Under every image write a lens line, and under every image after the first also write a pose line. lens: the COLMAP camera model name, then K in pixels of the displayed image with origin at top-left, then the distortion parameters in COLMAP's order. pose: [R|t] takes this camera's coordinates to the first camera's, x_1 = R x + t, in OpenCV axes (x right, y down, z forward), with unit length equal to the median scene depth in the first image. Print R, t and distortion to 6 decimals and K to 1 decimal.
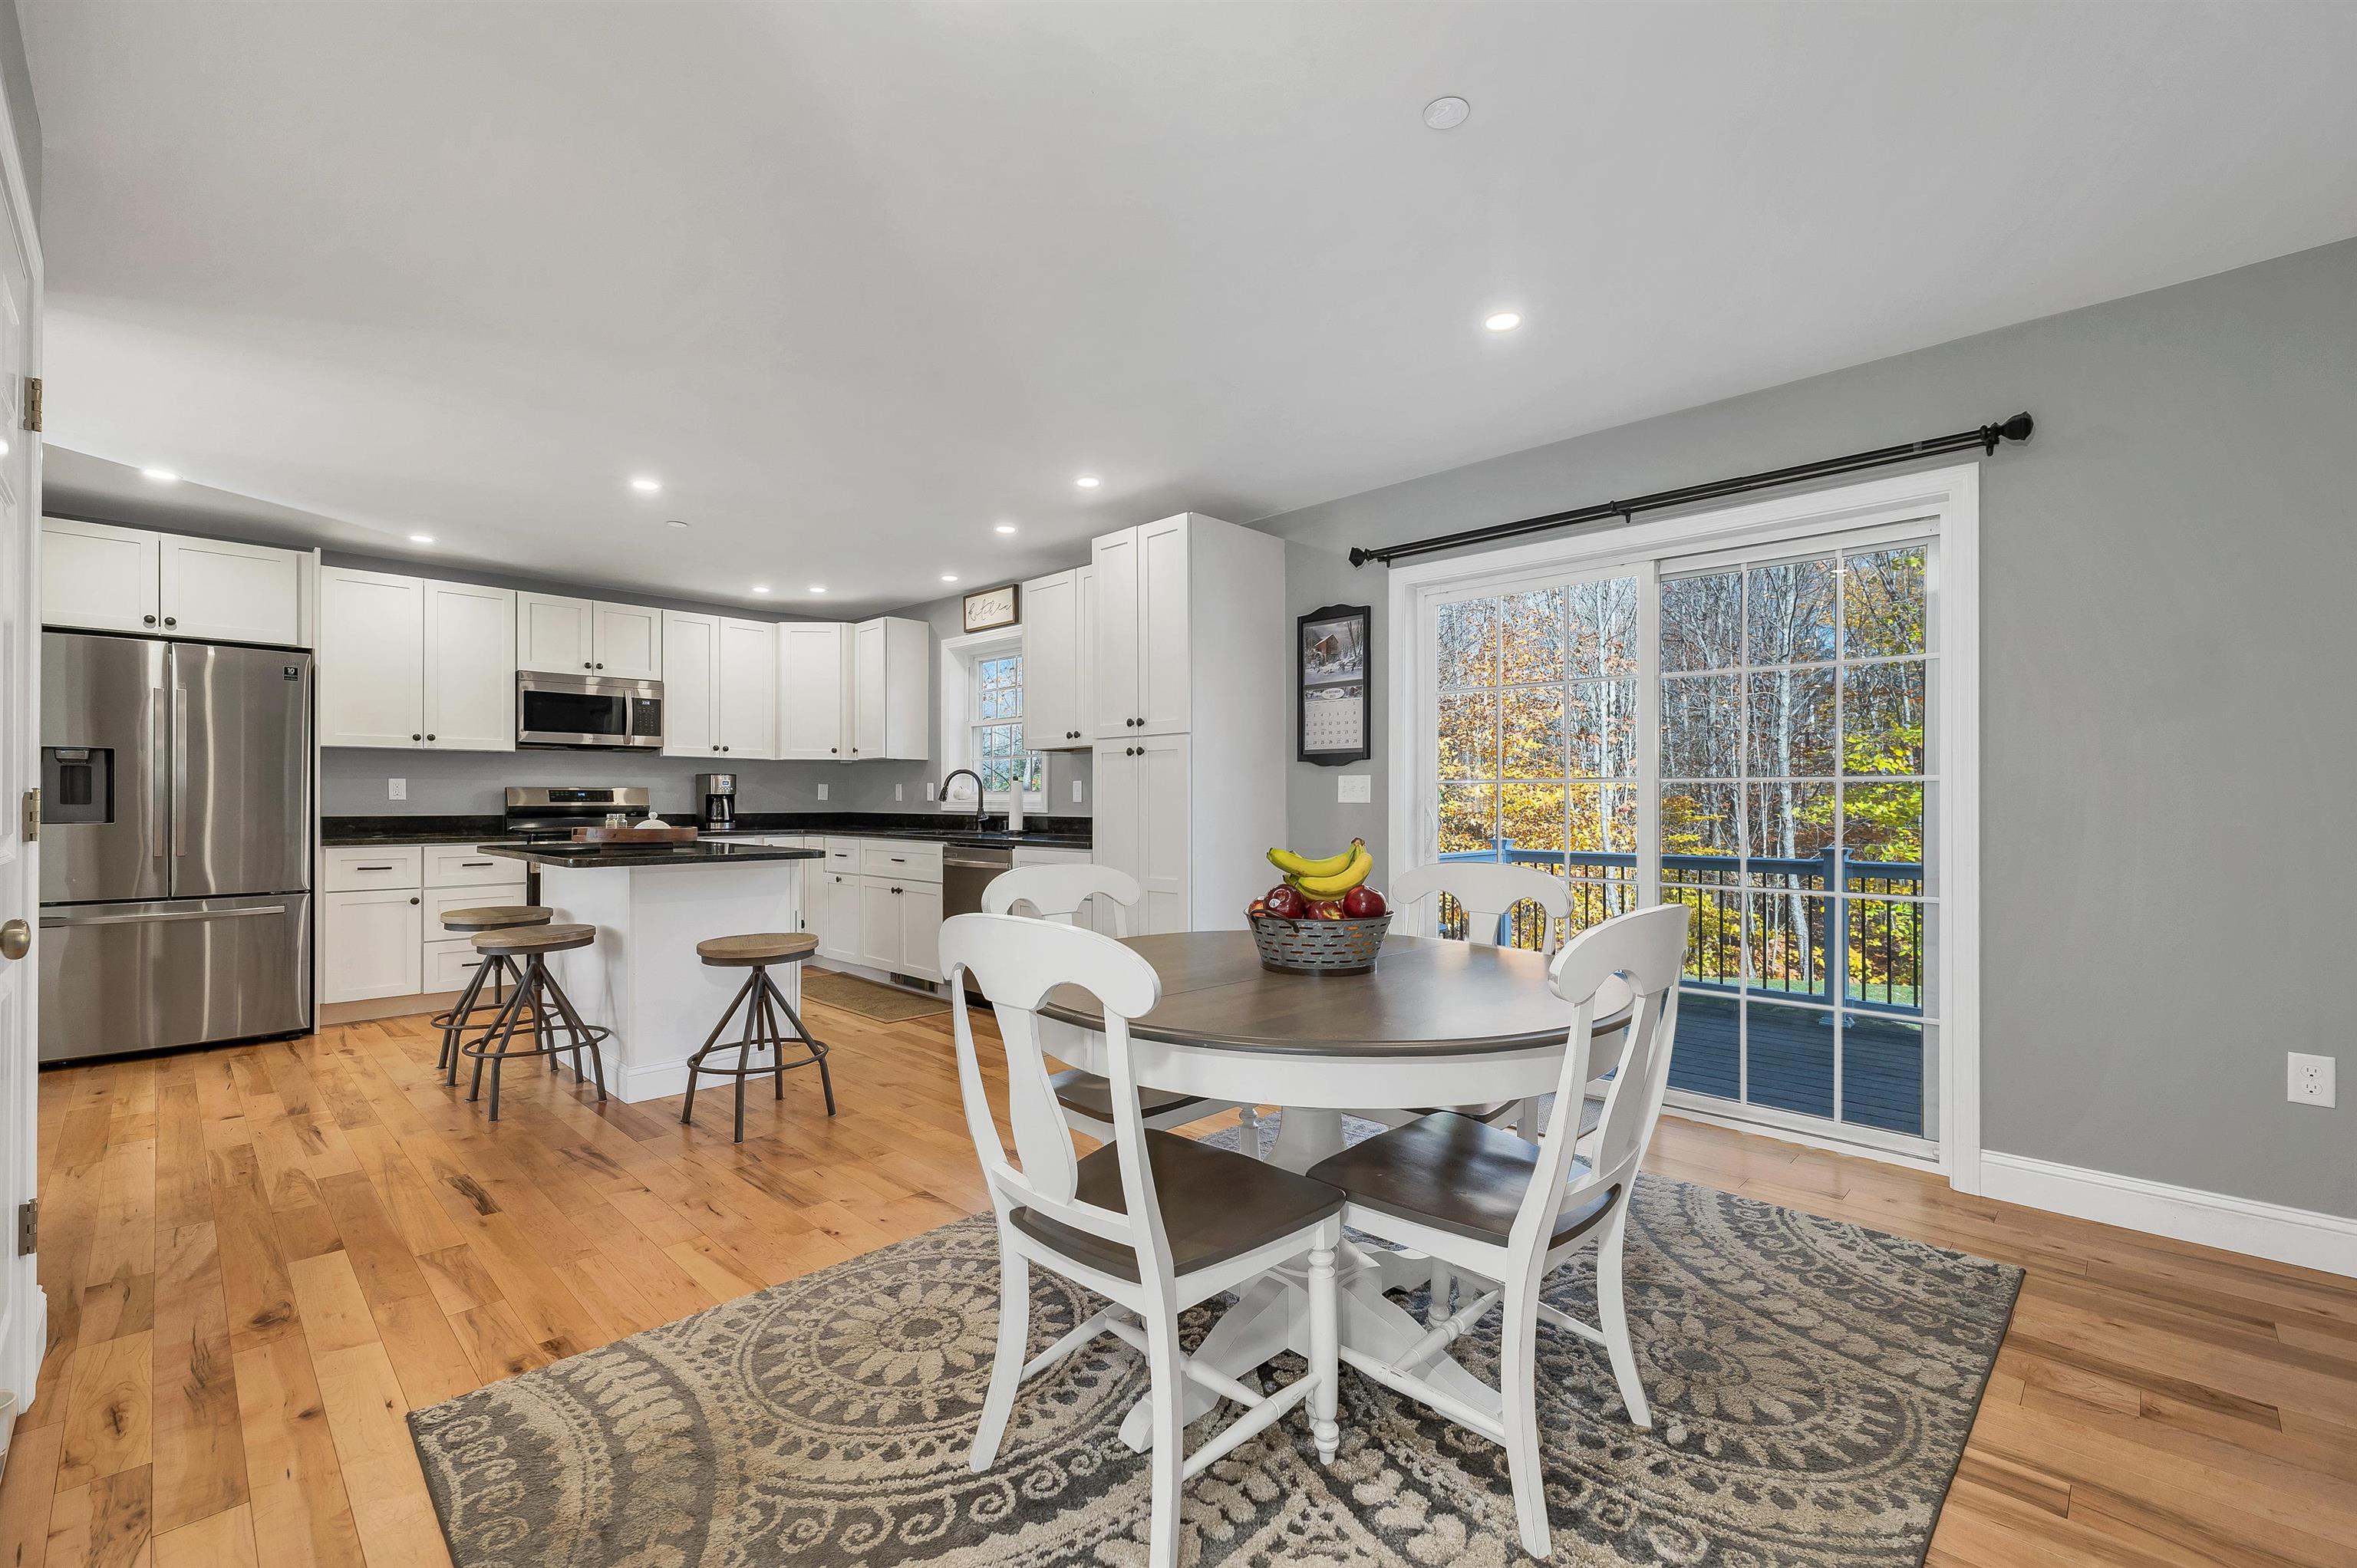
lens RADIAL K [[984.5, 0, 1181.7], [0, 984.5, 796.6], [0, 0, 1]] dist [-0.001598, 0.000648]
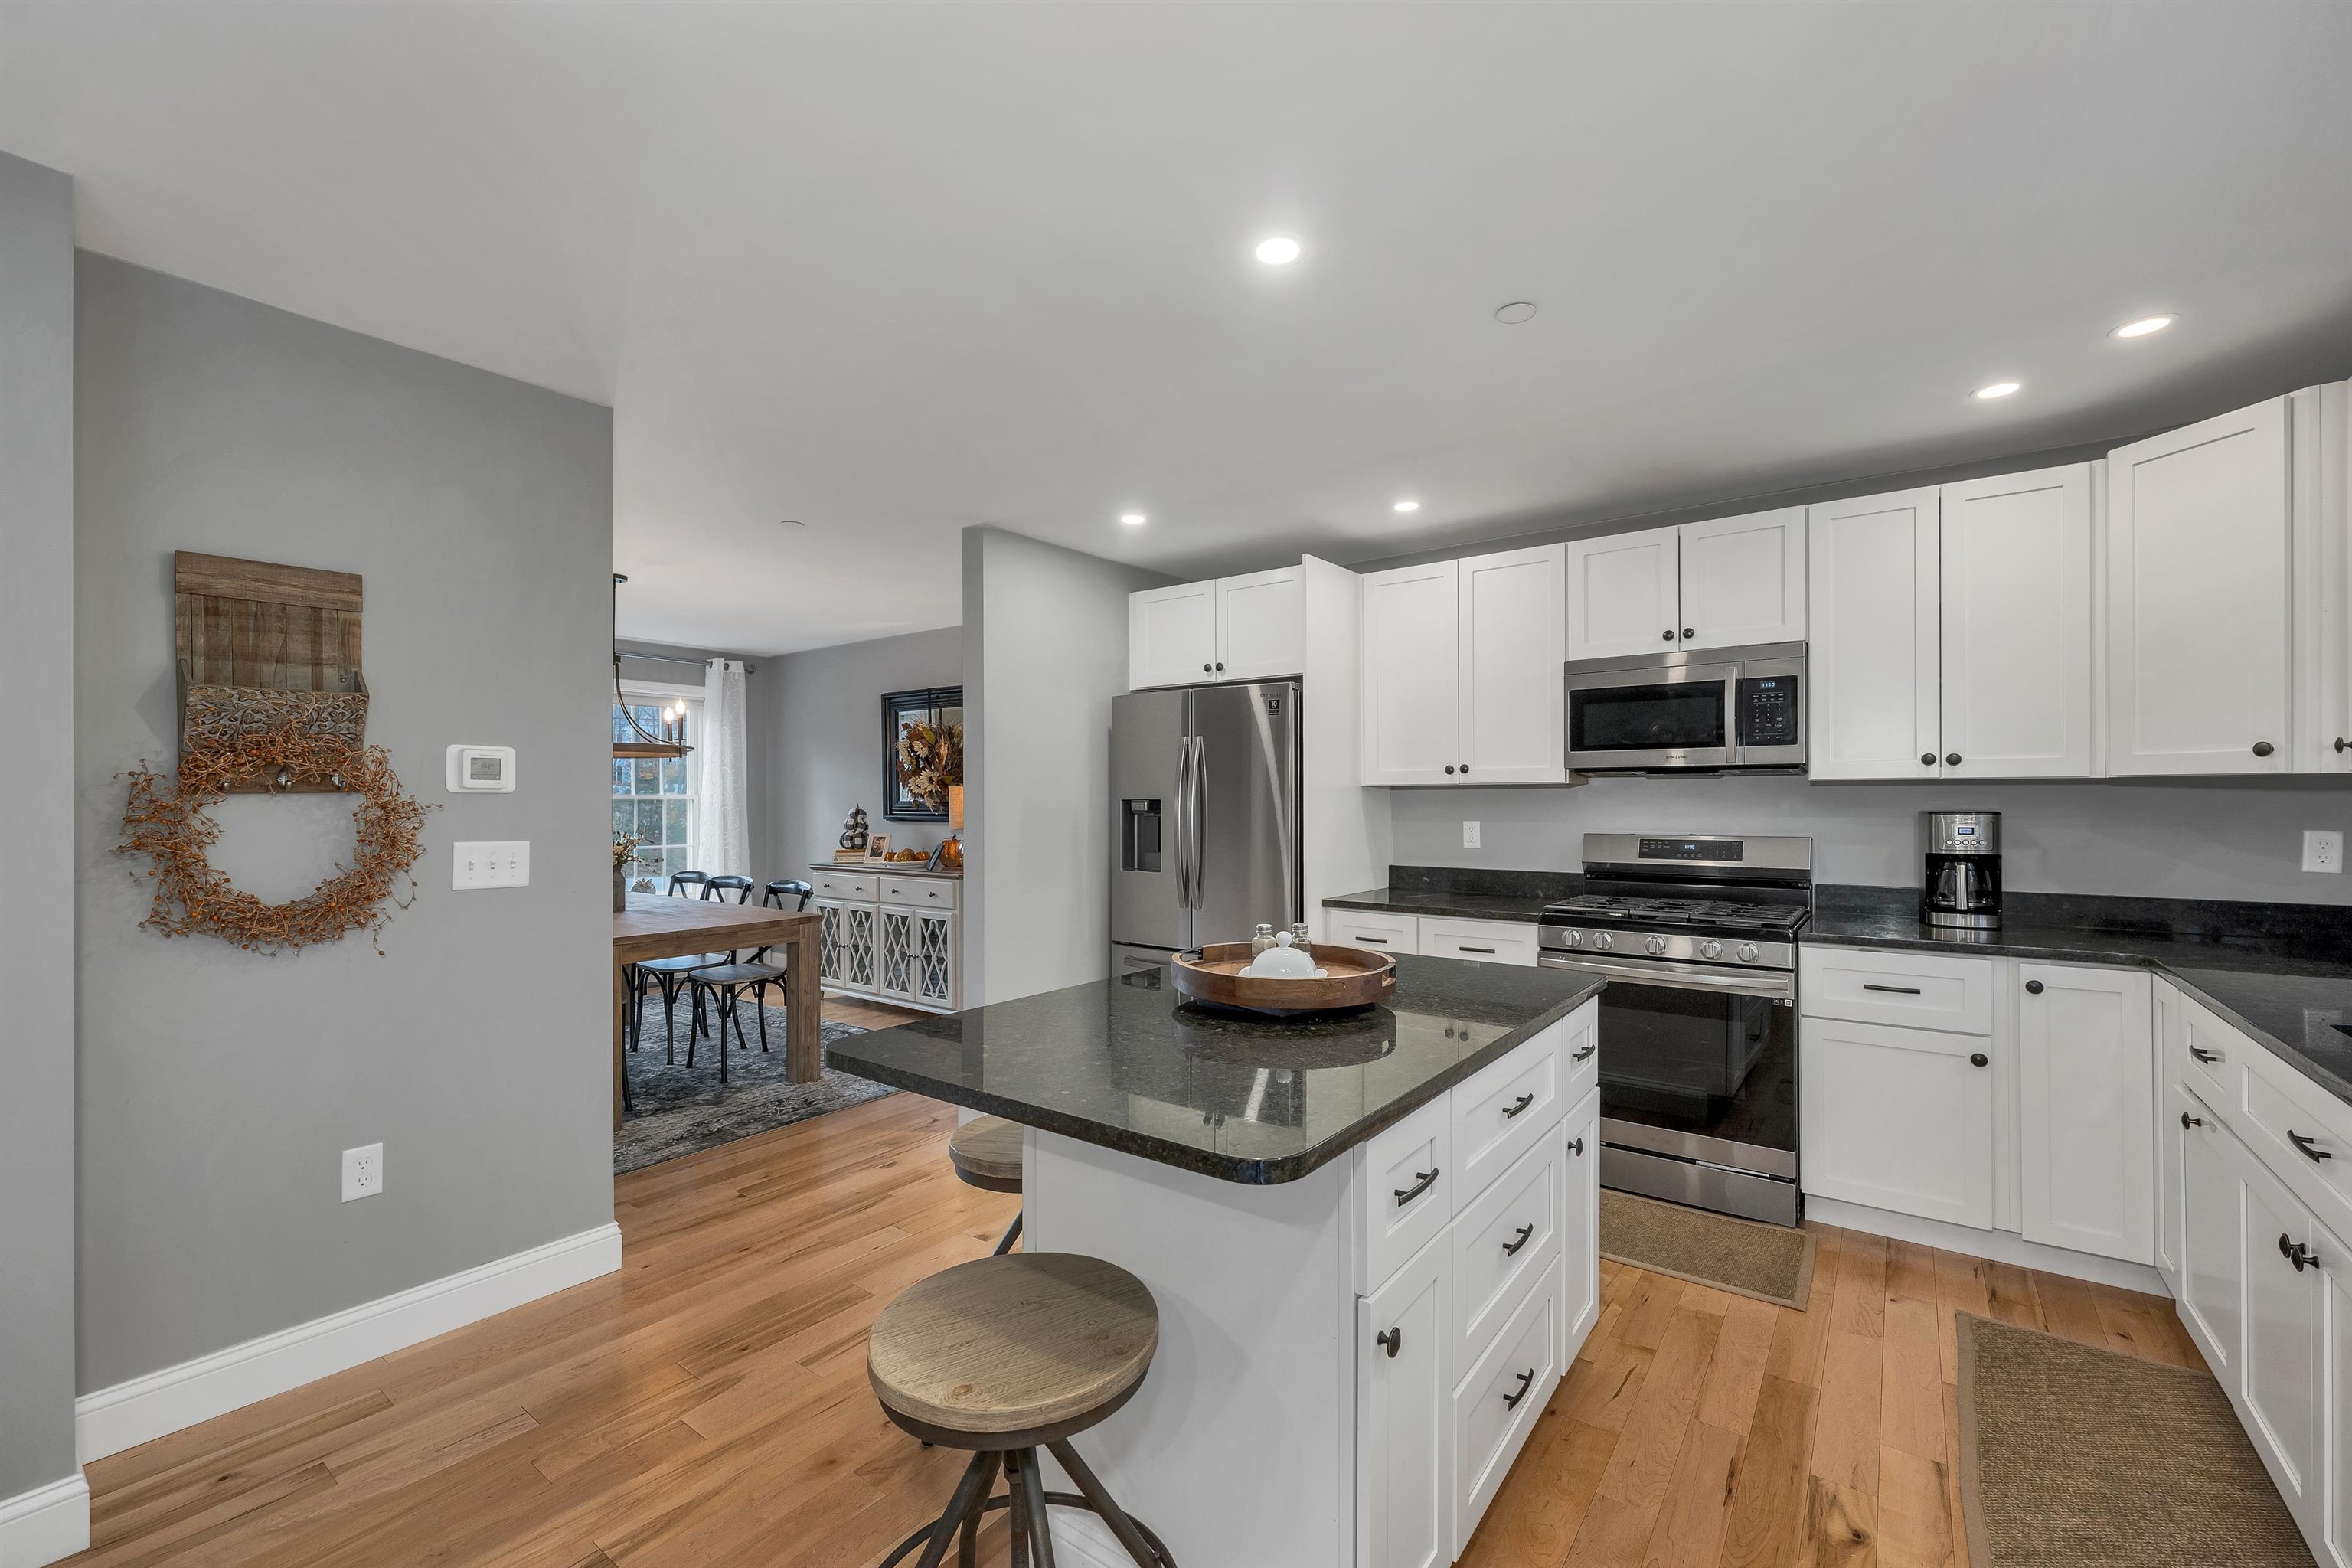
lens RADIAL K [[974.2, 0, 1186.5], [0, 974.2, 781.8], [0, 0, 1]] dist [0.002157, -0.000700]
pose [[0.139700, -0.017134, -0.990046, -0.064823], [0.007683, 0.999839, -0.016219, -0.041966], [0.990164, -0.005341, 0.139809, 0.724060]]
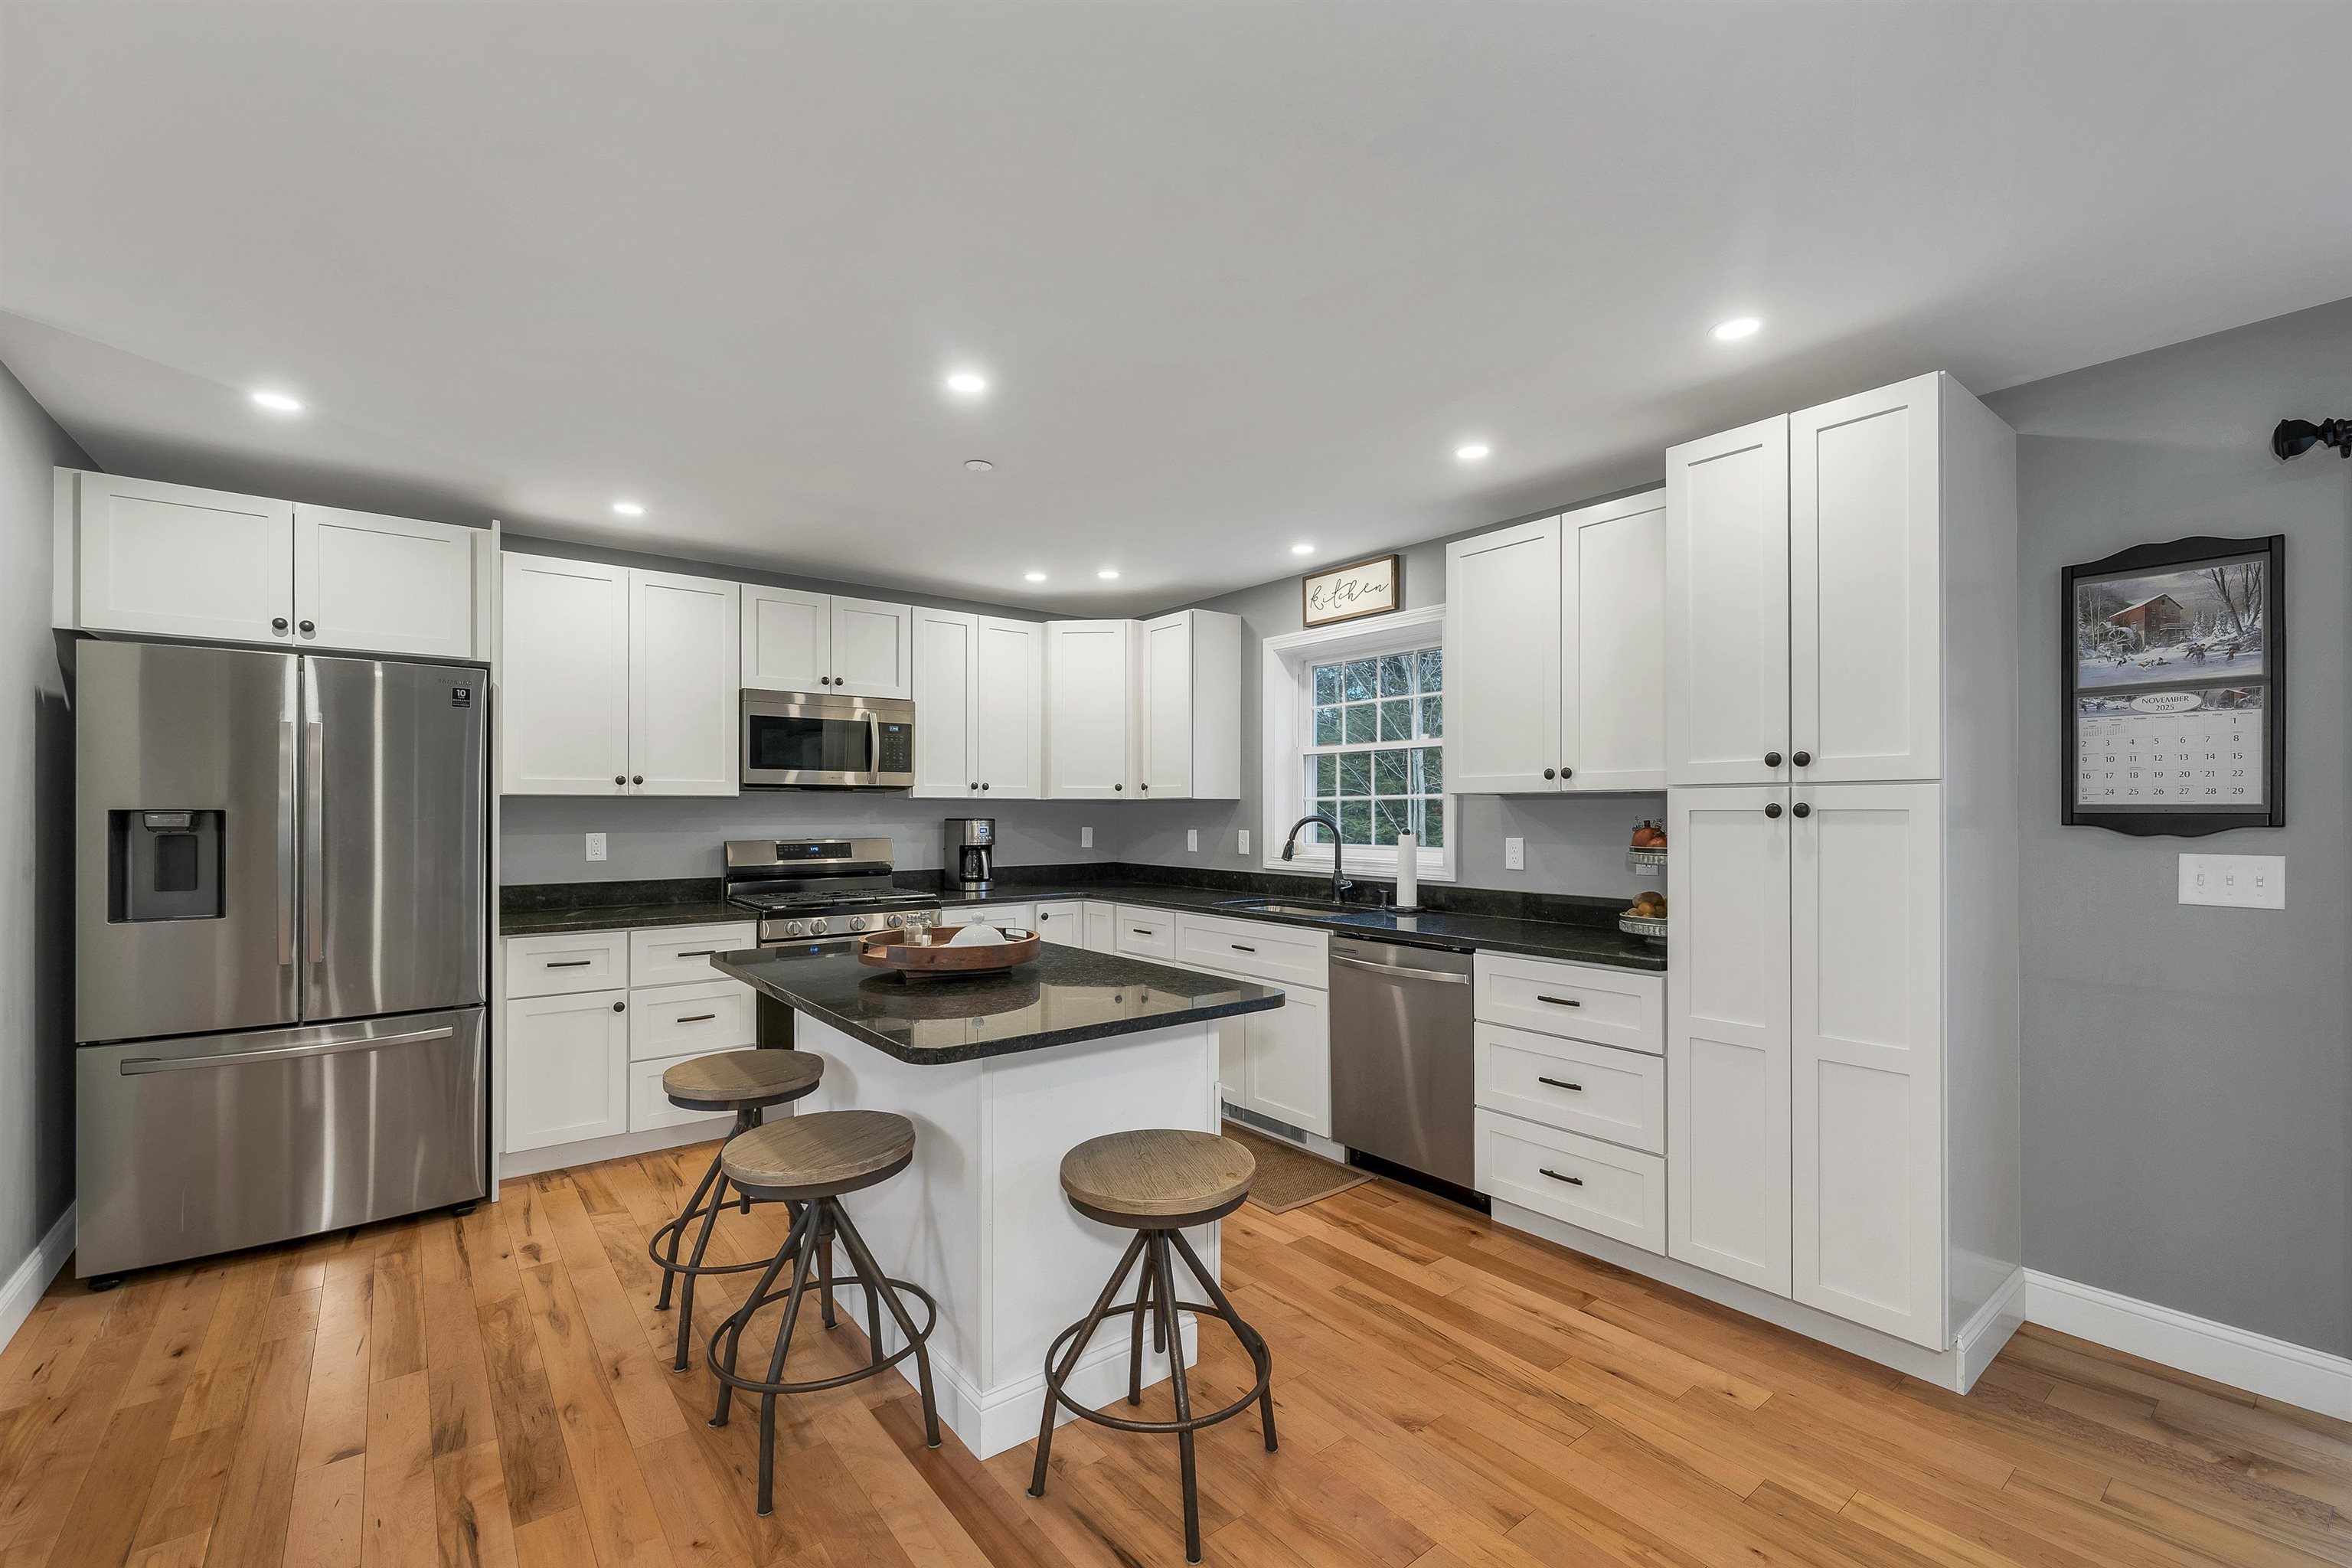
lens RADIAL K [[974.2, 0, 1175.5], [0, 974.2, 808.1], [0, 0, 1]] dist [0.002157, -0.000700]
pose [[0.991283, -0.001144, -0.131746, -0.274843], [0.001243, 0.999999, 0.000675, -0.040791], [0.131745, -0.000833, 0.991283, 0.337792]]
